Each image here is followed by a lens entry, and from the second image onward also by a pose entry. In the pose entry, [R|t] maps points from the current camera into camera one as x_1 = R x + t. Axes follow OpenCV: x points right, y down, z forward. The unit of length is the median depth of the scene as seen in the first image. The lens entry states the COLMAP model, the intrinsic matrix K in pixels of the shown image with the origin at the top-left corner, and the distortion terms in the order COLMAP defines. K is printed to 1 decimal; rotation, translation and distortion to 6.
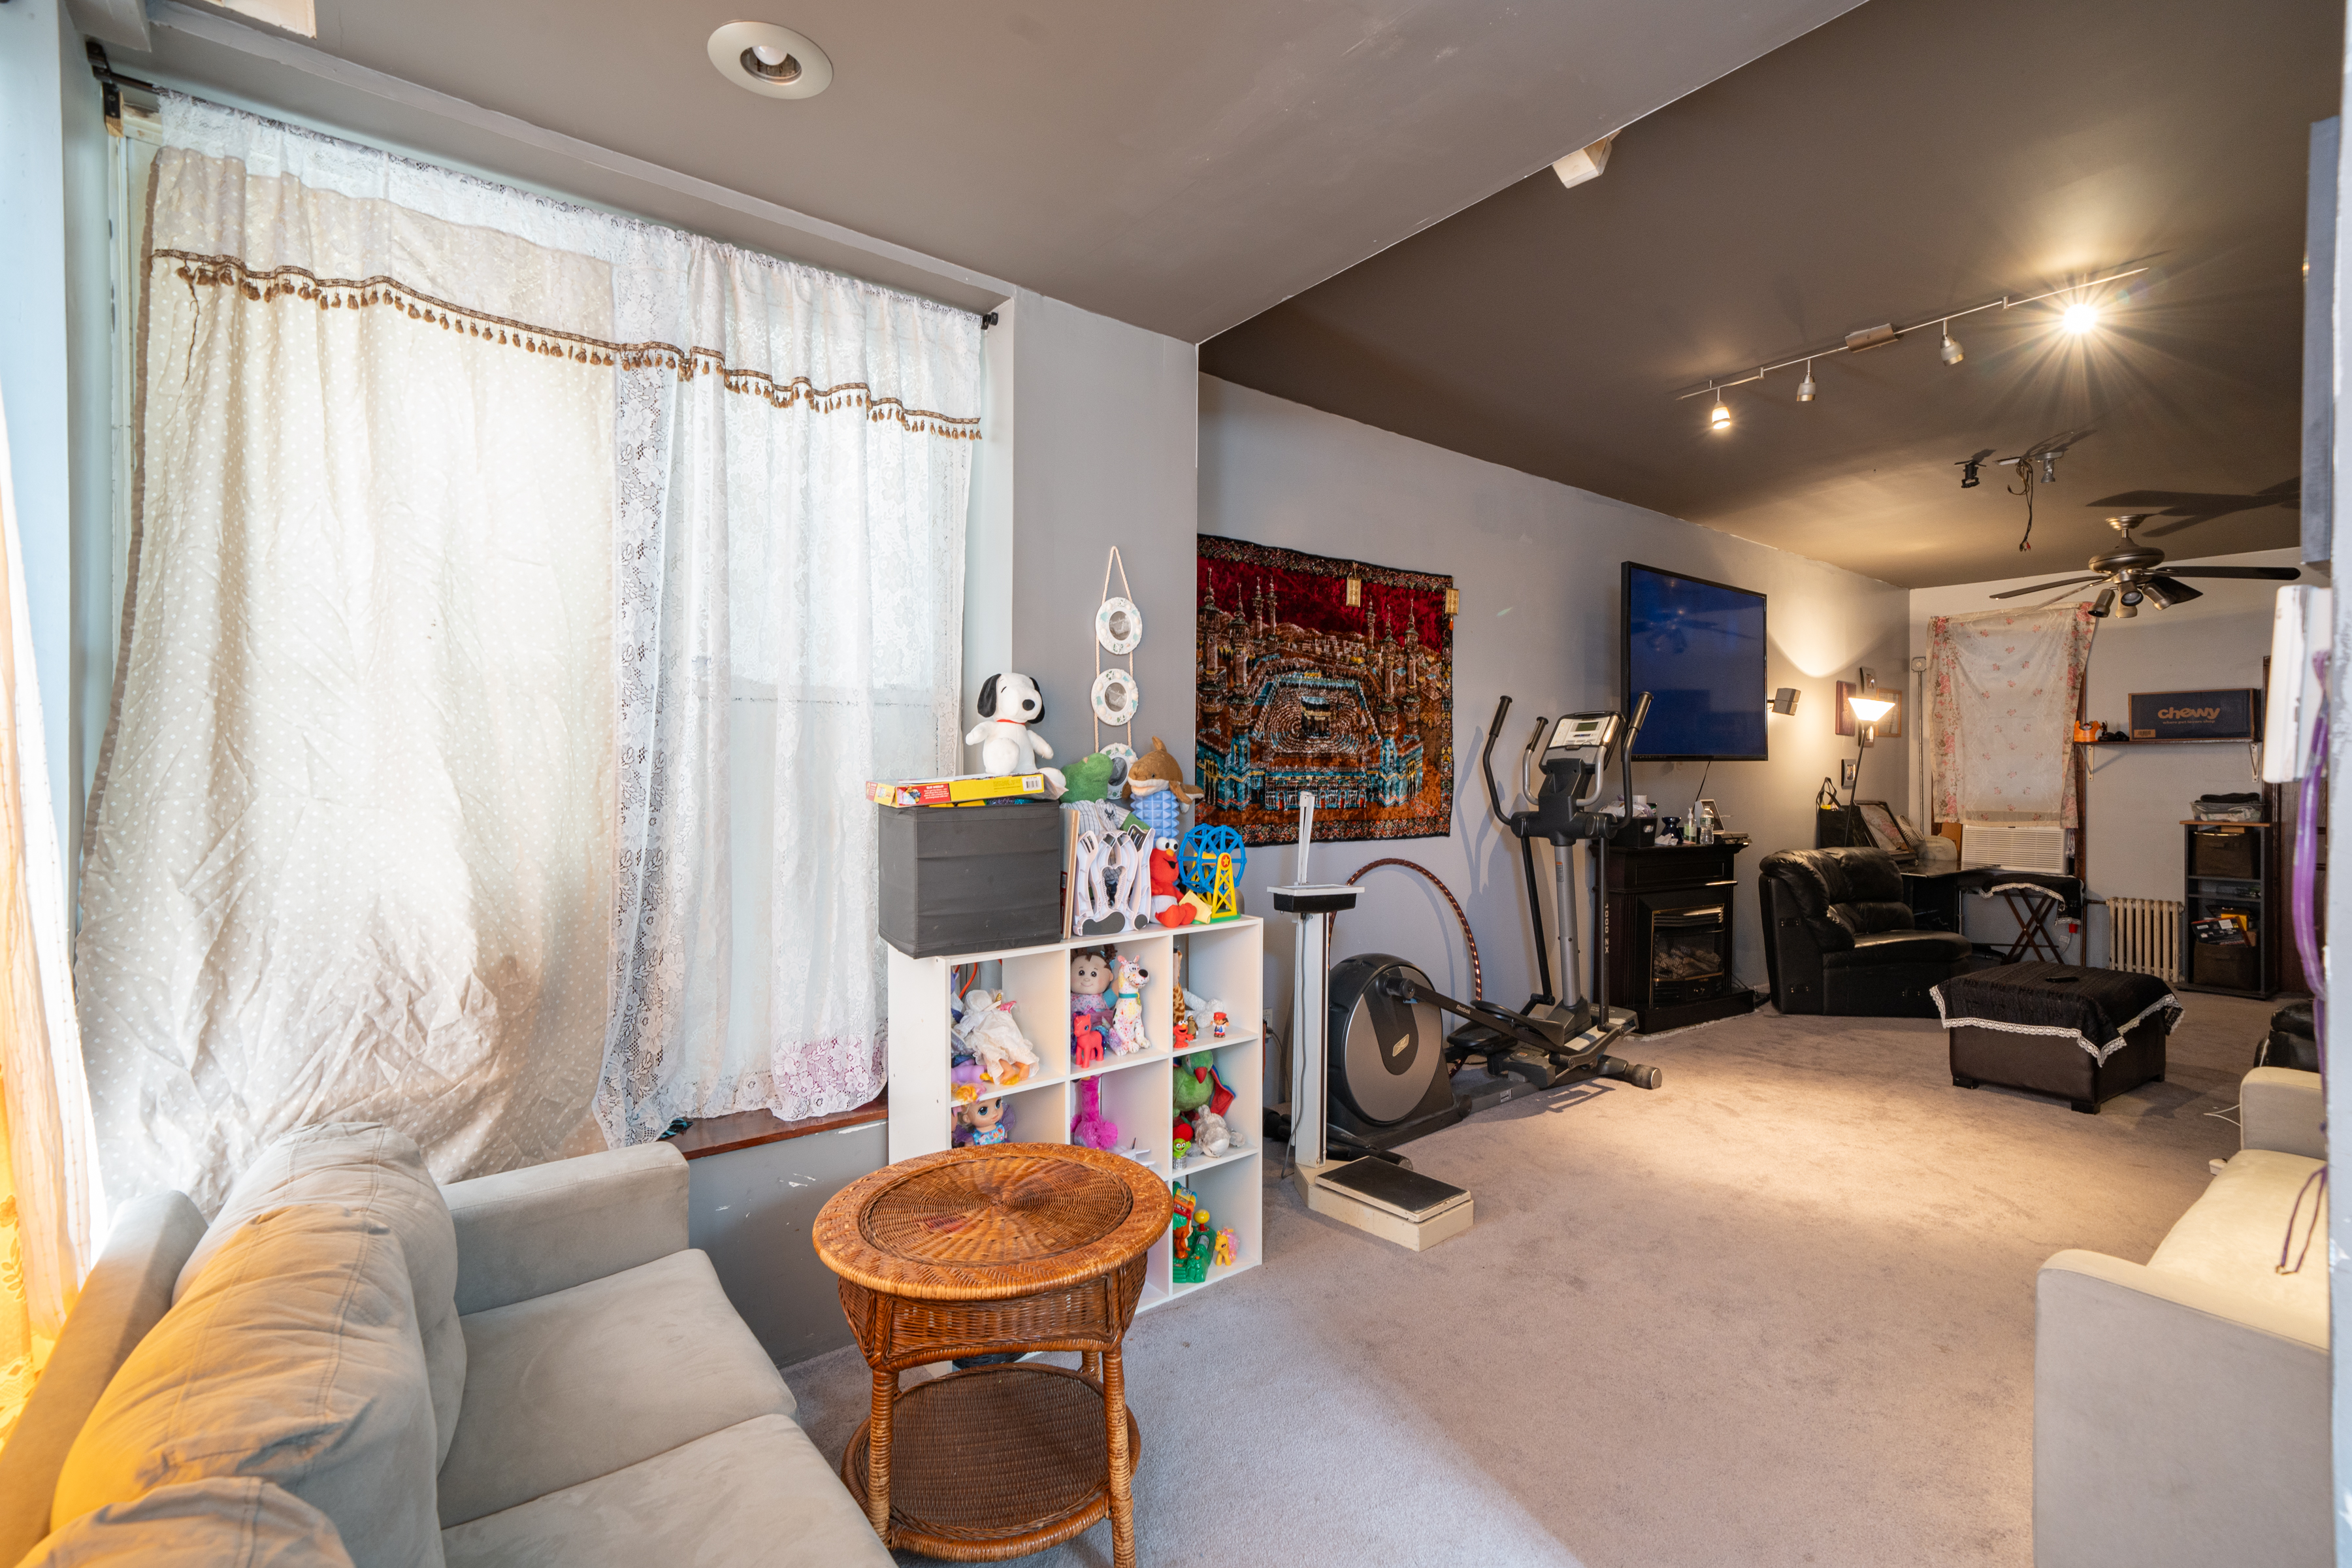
lens RADIAL K [[1070.8, 0, 1181.3], [0, 1070.8, 780.6], [0, 0, 1]] dist [0.013444, 0.001240]
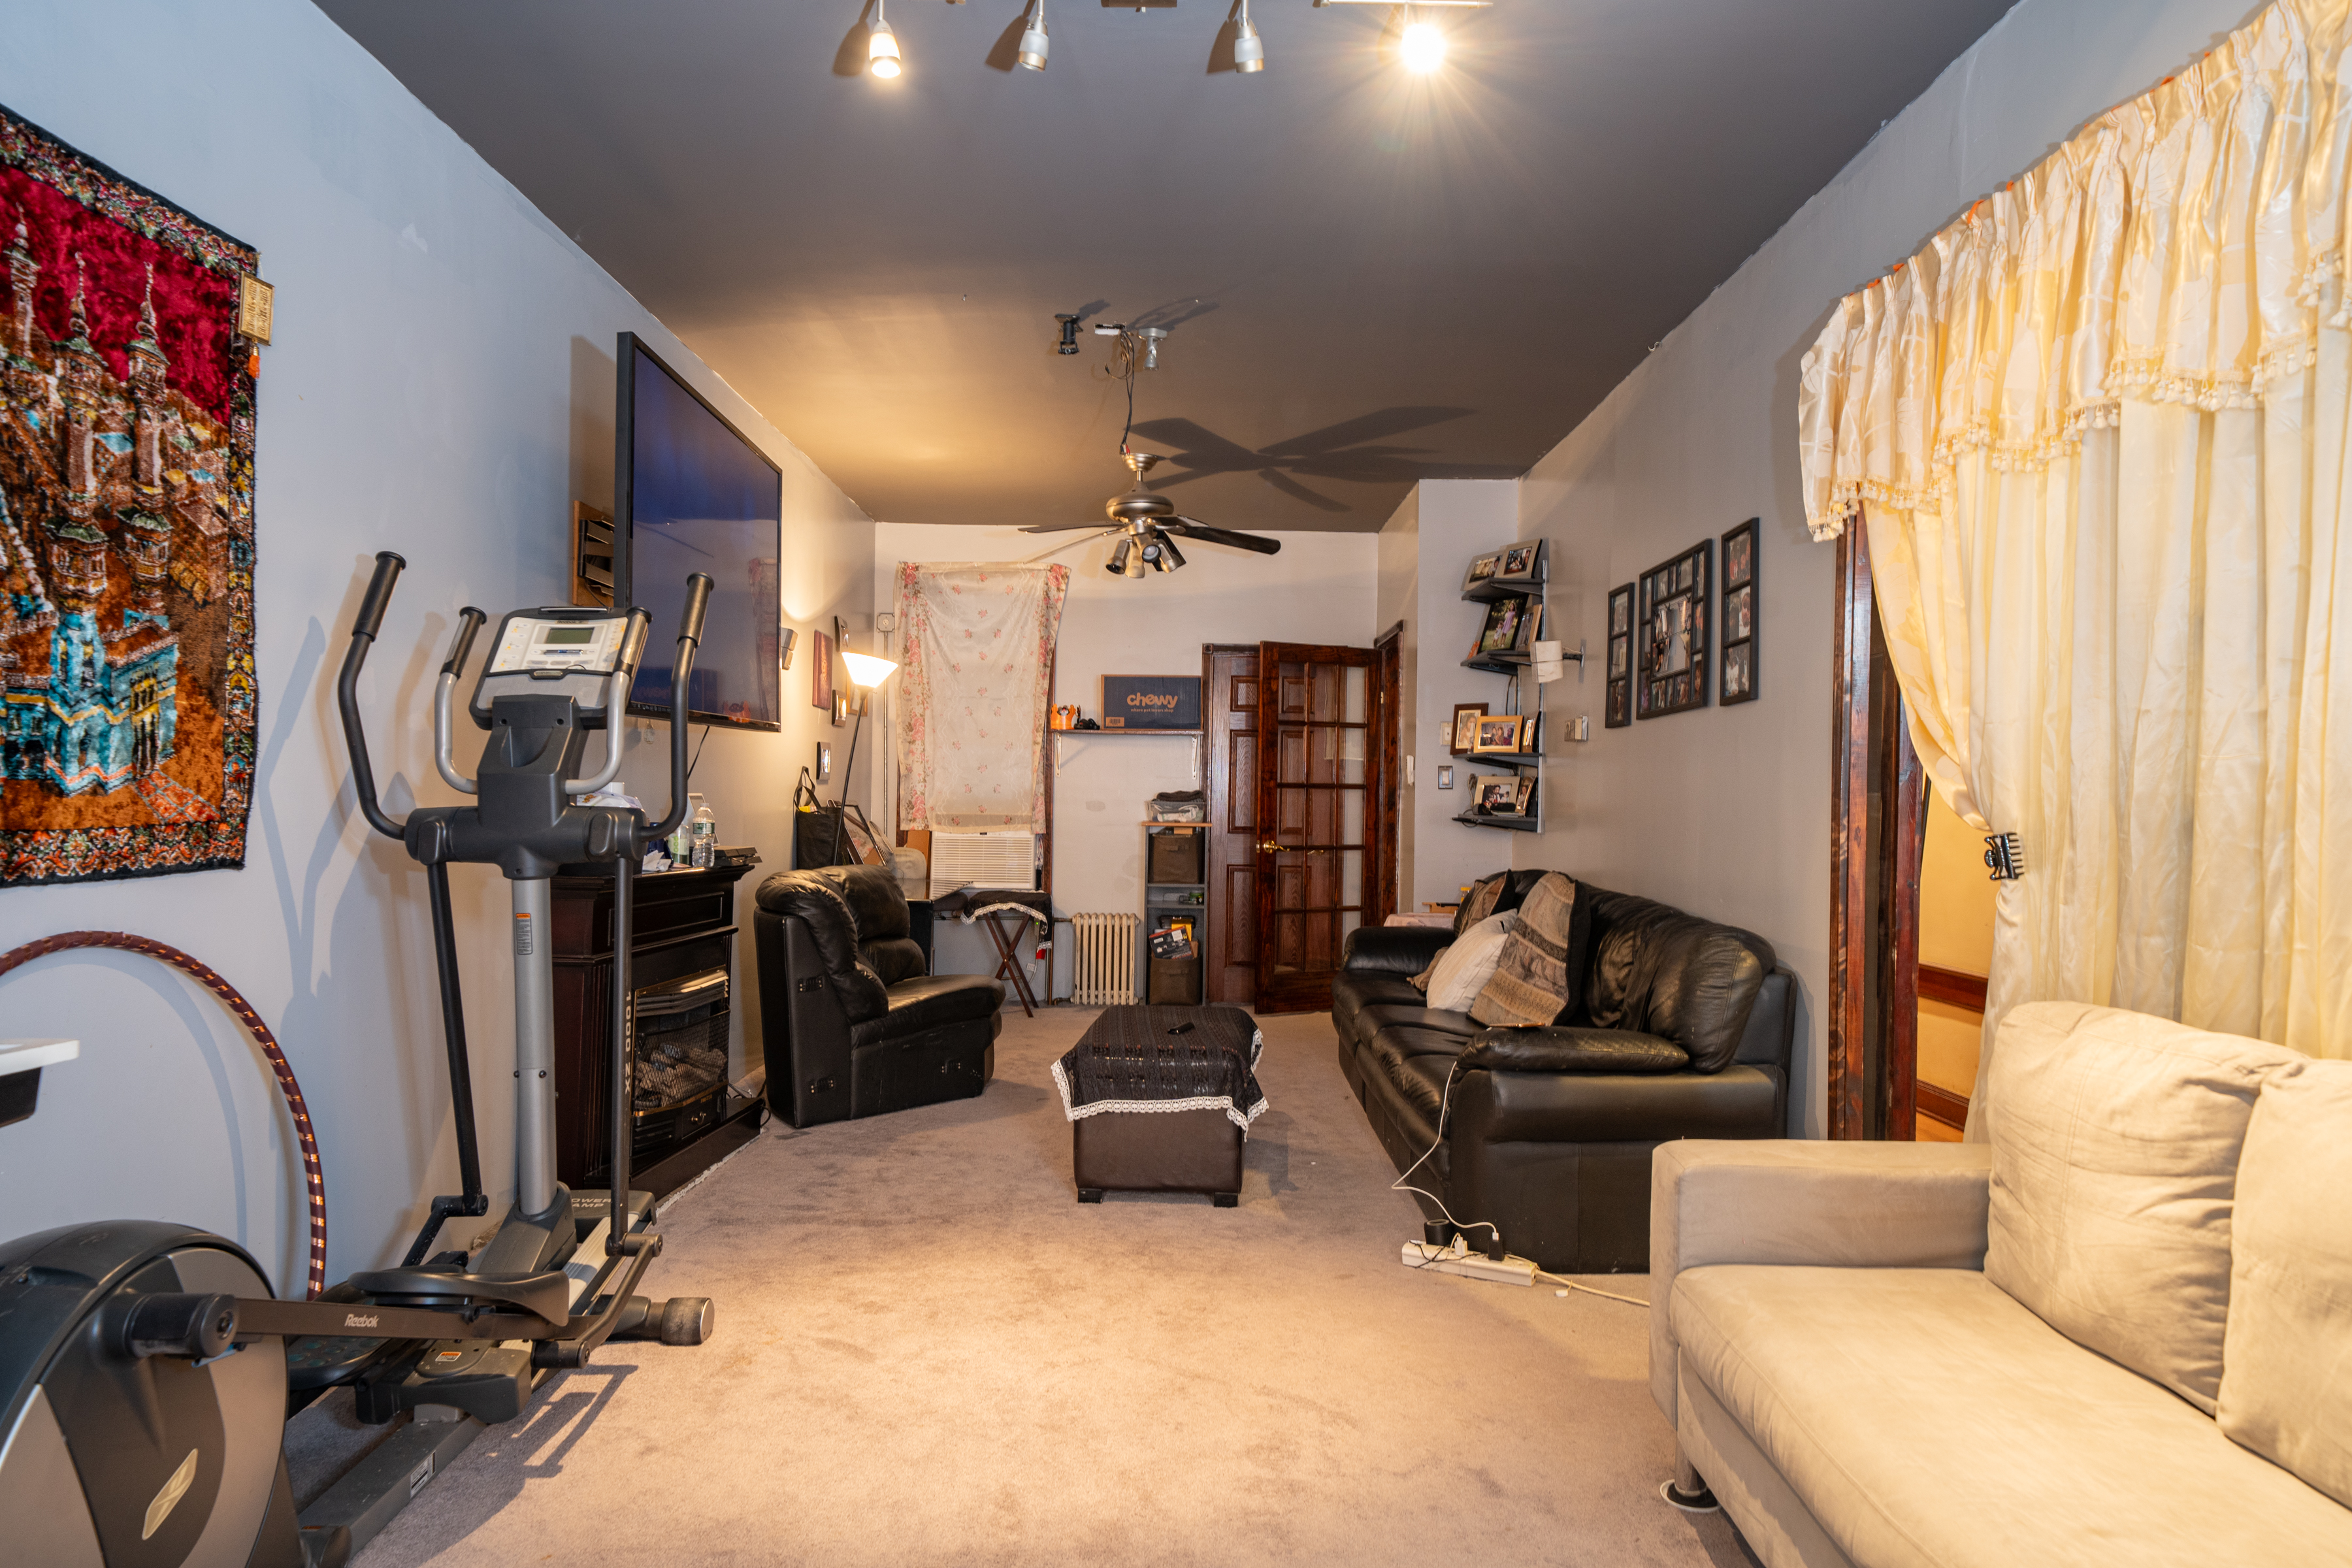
lens RADIAL K [[1436.9, 0, 1183.2], [0, 1436.9, 783.2], [0, 0, 1]] dist [0.028367, 0.000358]
pose [[0.616748, 0.010644, 0.787089, 0.028922], [-0.007398, 0.999943, -0.007726, 0.020654], [-0.787126, -0.001058, 0.616792, 0.363871]]
